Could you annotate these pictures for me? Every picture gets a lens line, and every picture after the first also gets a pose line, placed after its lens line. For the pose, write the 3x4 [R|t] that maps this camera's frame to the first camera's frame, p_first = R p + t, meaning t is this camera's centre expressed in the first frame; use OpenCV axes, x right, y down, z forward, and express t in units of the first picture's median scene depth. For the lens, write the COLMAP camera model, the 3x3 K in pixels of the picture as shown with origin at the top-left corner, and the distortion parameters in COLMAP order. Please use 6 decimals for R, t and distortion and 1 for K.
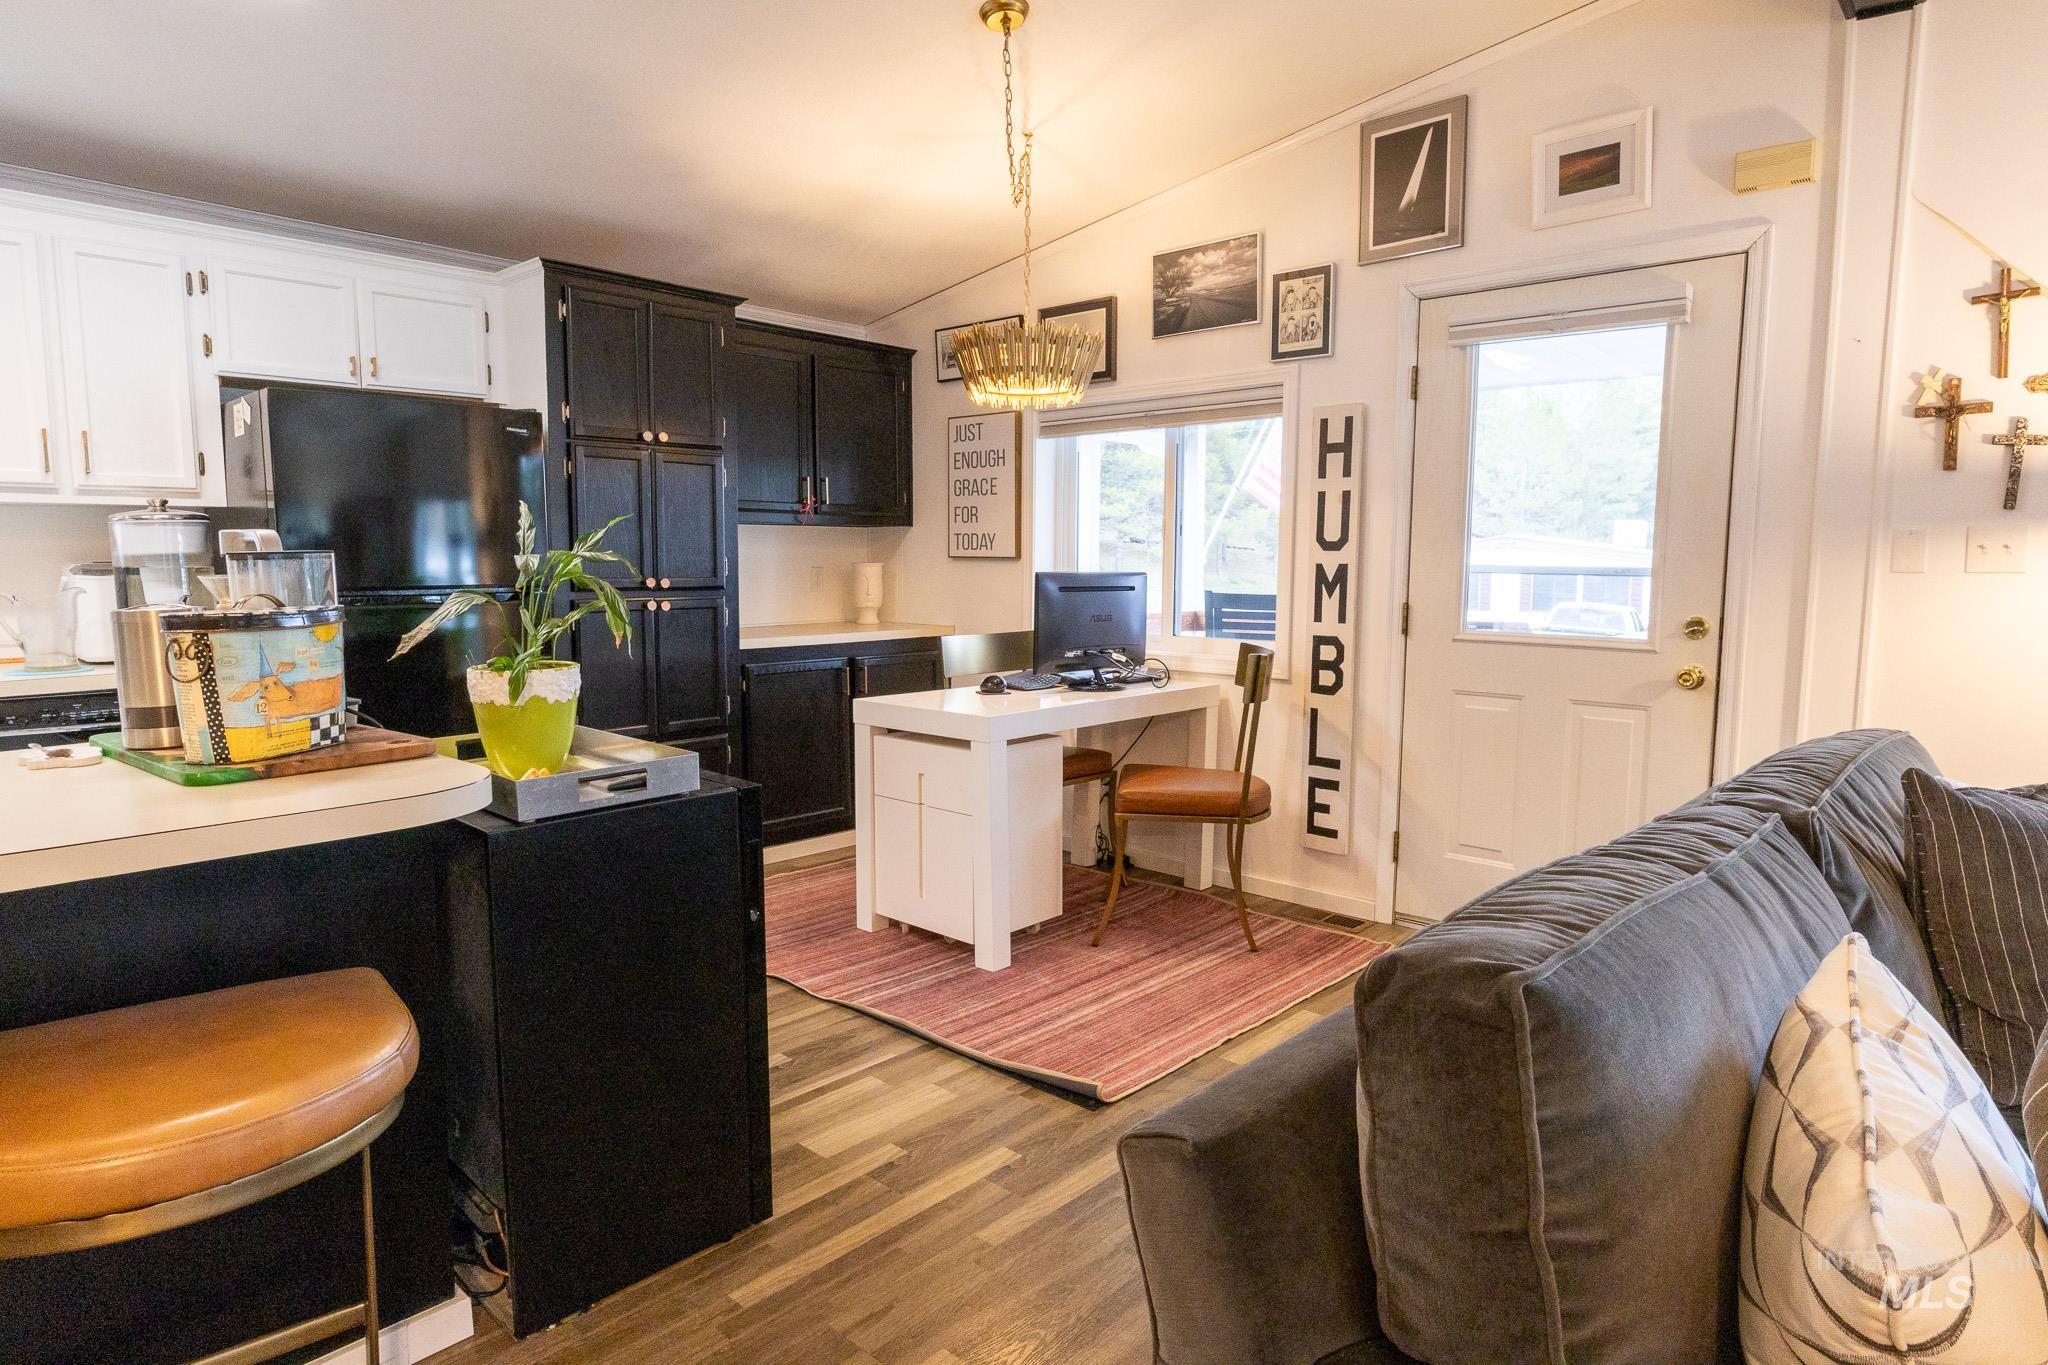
lens RADIAL K [[1164.4, 0, 1022.6], [0, 1164.4, 675.0], [0, 0, 1]] dist [-0.008394, -0.000677]
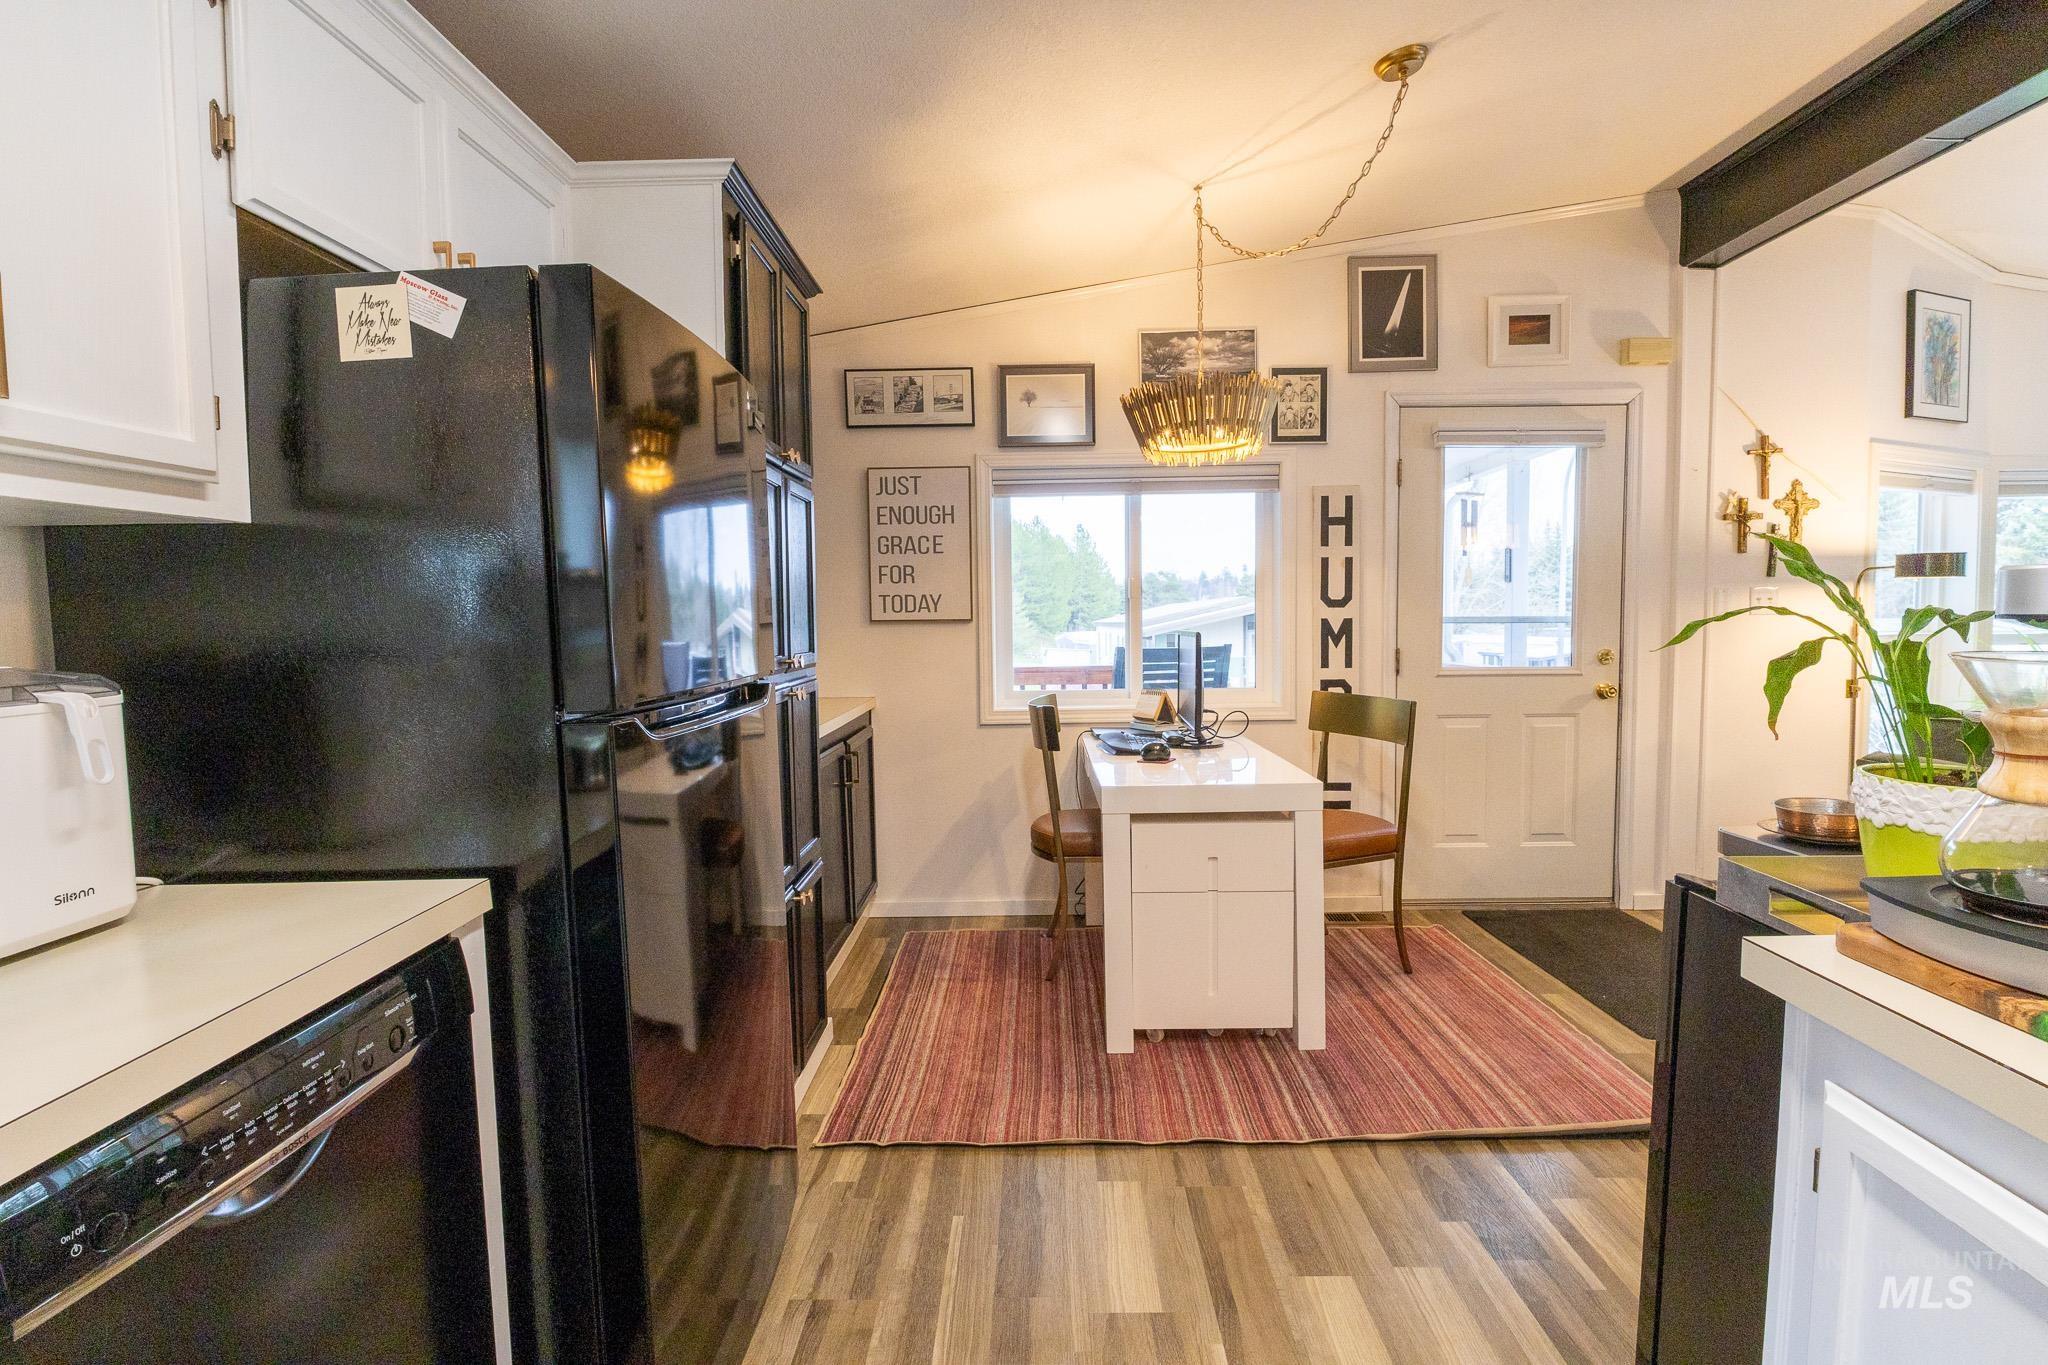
lens RADIAL K [[951.3, 0, 1020.6], [0, 951.3, 676.5], [0, 0, 1]] dist [-0.016318, 0.000370]
pose [[0.744618, -0.058372, 0.664933, -0.642906], [0.084788, 0.996371, -0.007482, -0.058743], [-0.662084, 0.061950, 0.746865, 0.512511]]
